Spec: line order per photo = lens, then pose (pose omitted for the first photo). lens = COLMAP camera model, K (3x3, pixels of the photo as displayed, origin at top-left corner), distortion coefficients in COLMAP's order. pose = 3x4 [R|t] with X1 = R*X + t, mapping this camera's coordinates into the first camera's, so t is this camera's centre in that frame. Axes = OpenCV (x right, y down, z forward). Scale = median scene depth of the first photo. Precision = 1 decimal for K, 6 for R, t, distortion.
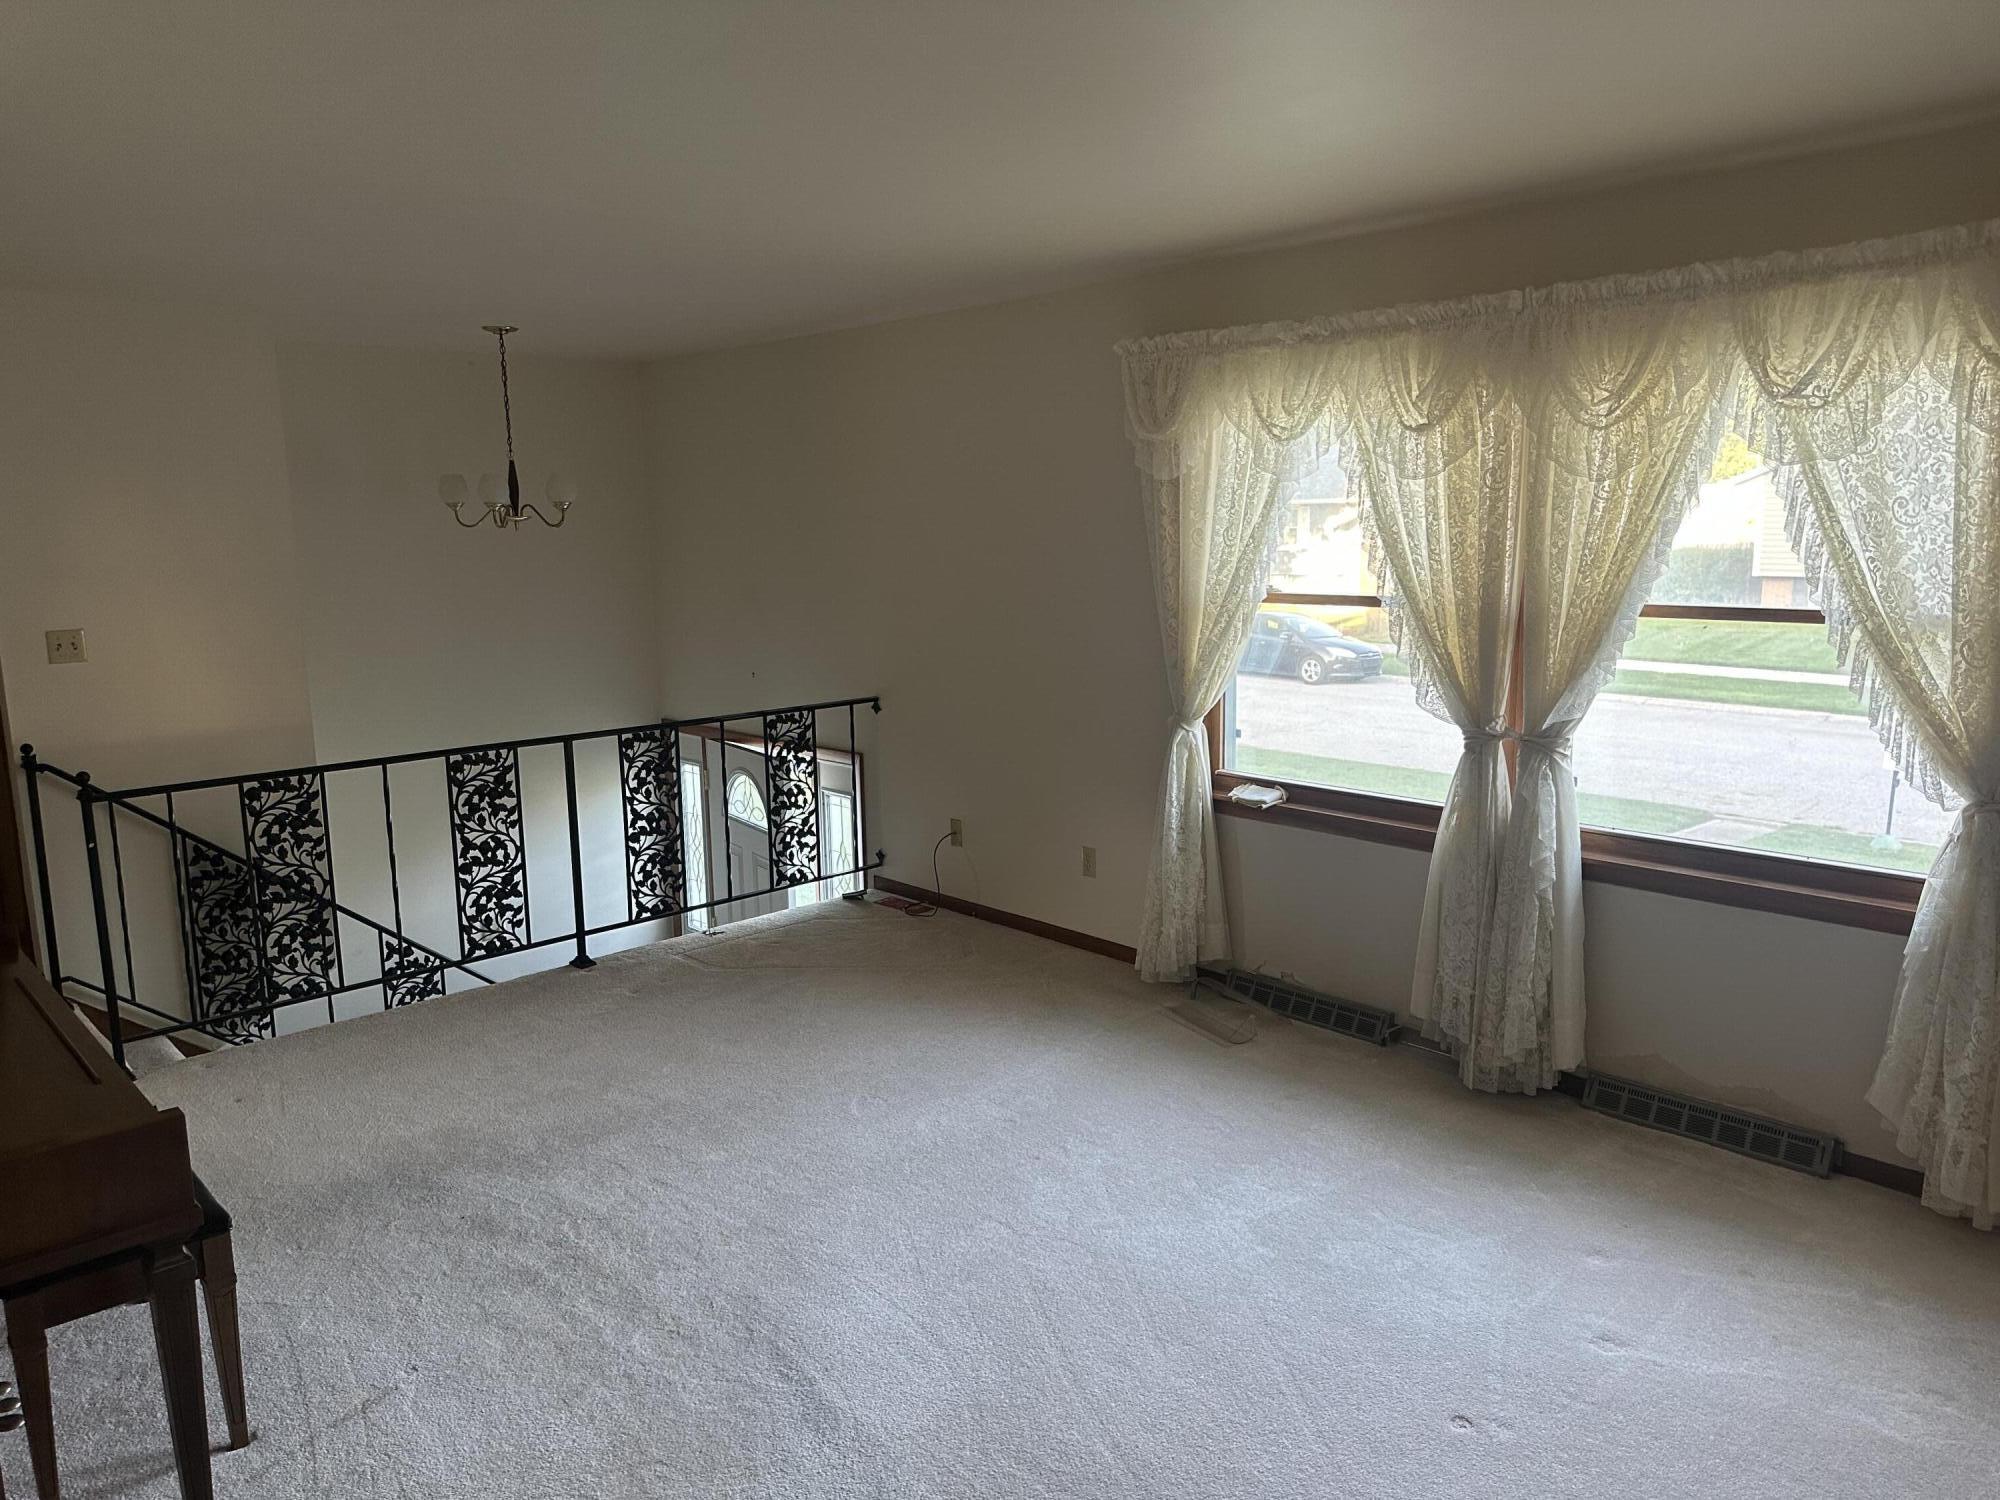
lens RADIAL K [[1417.1, 0, 1000.0], [0, 1417.1, 750.0], [0, 0, 1]] dist [0.058807, -0.035241]
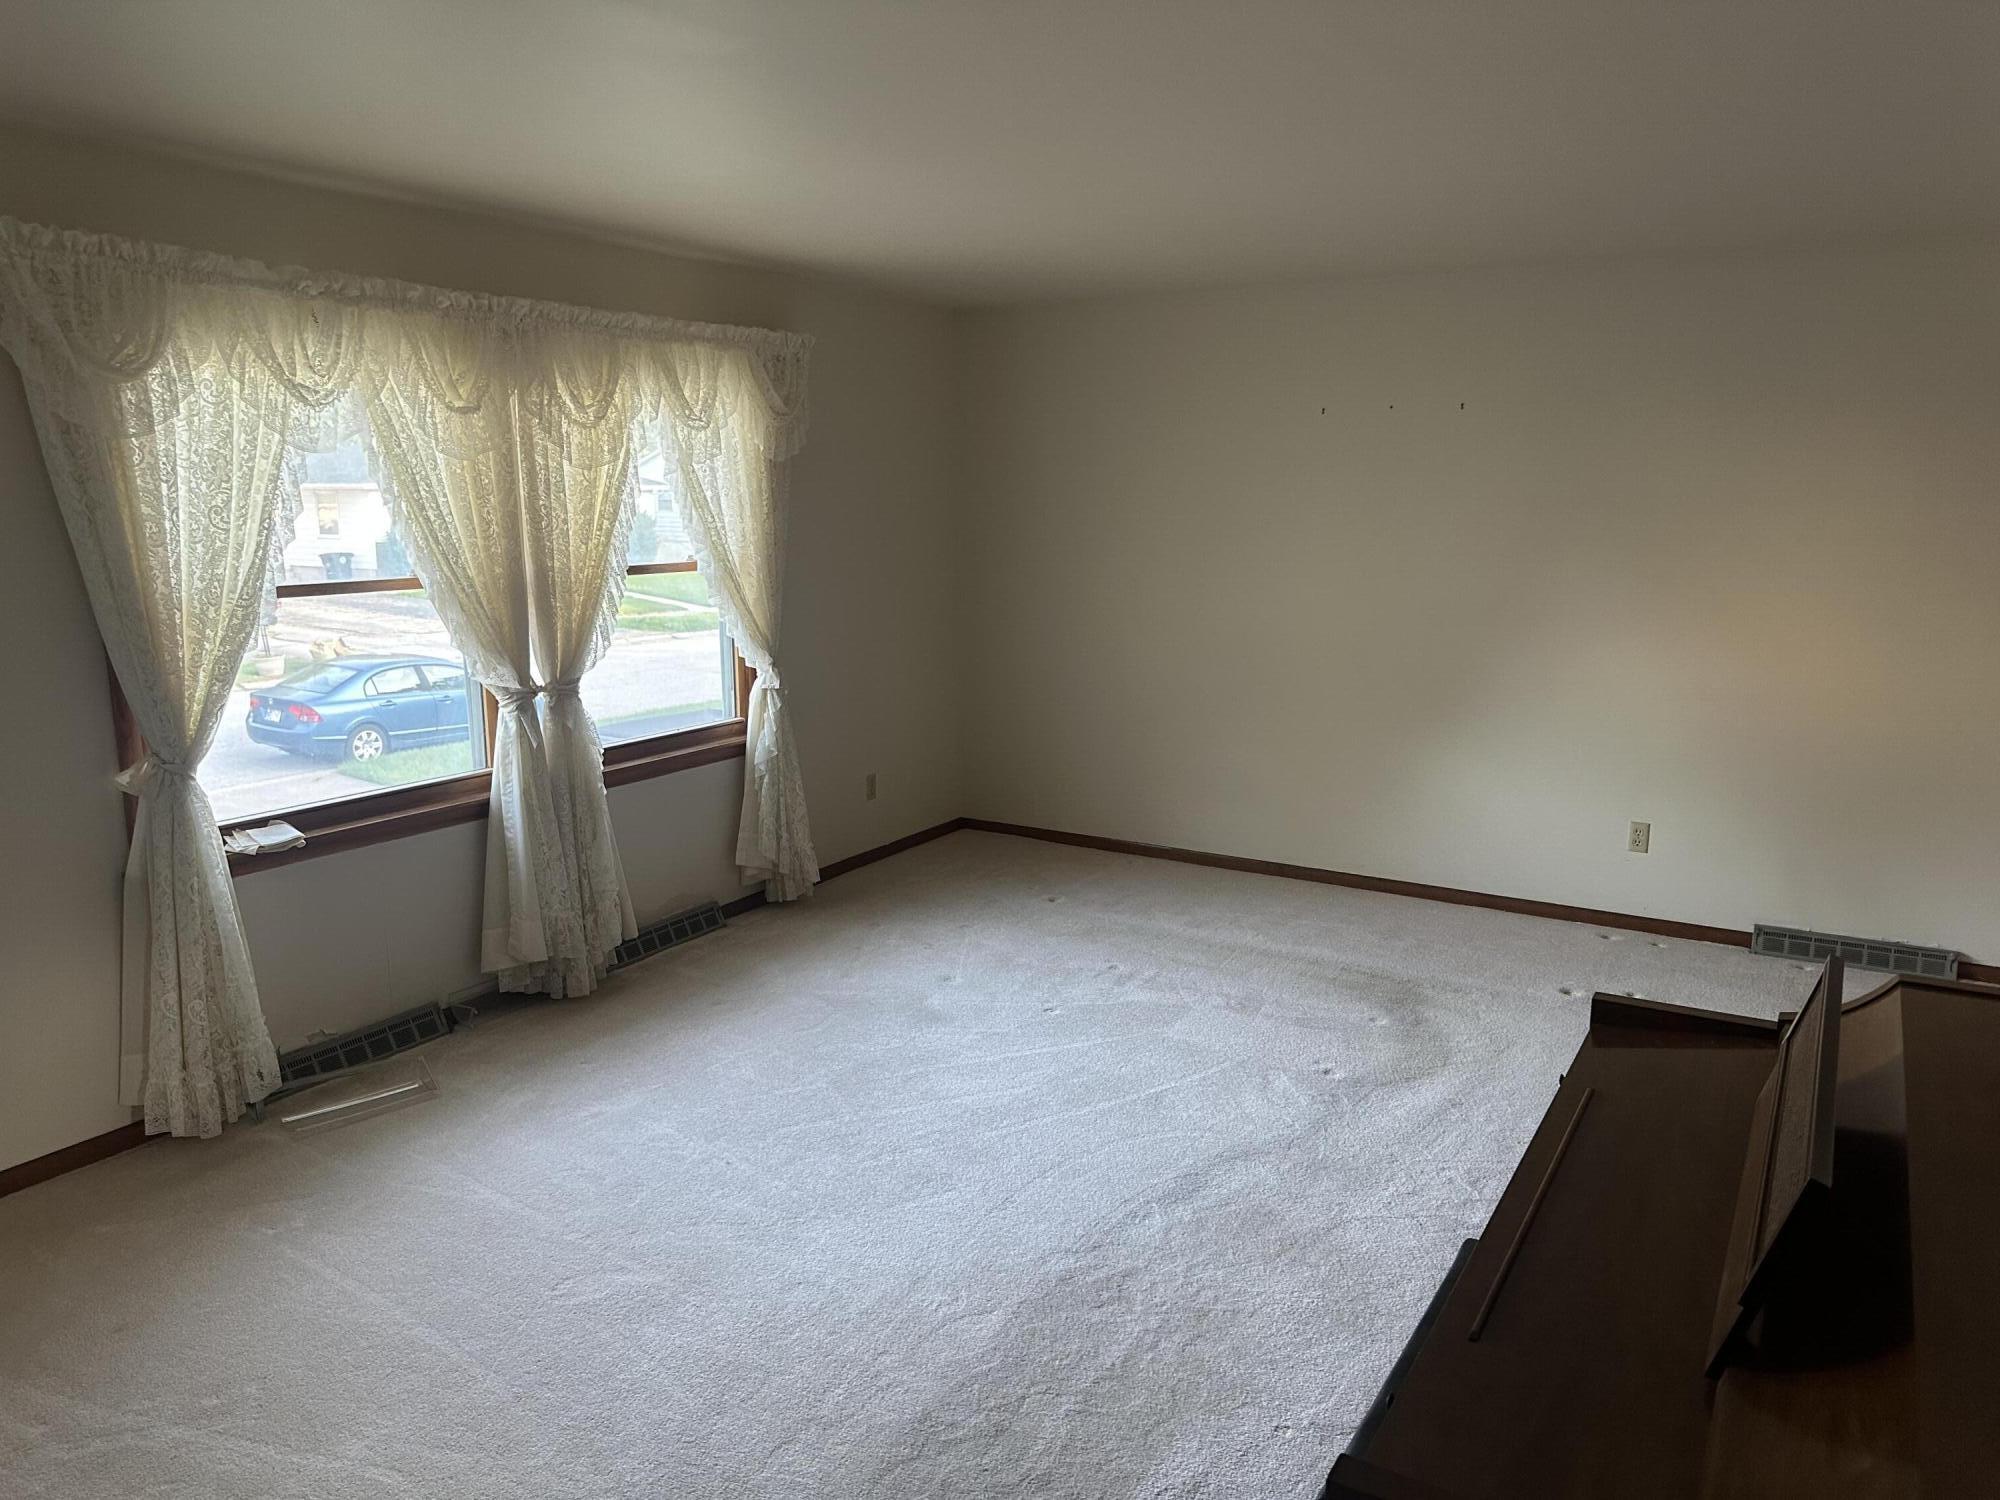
lens RADIAL K [[1417.1, 0, 1000.0], [0, 1417.1, 750.0], [0, 0, 1]] dist [0.058807, -0.035241]
pose [[-0.270997, -0.155231, 0.949981, -0.870533], [0.172360, 0.963135, 0.206548, -0.140625], [-0.947023, 0.219713, -0.234251, 0.965895]]
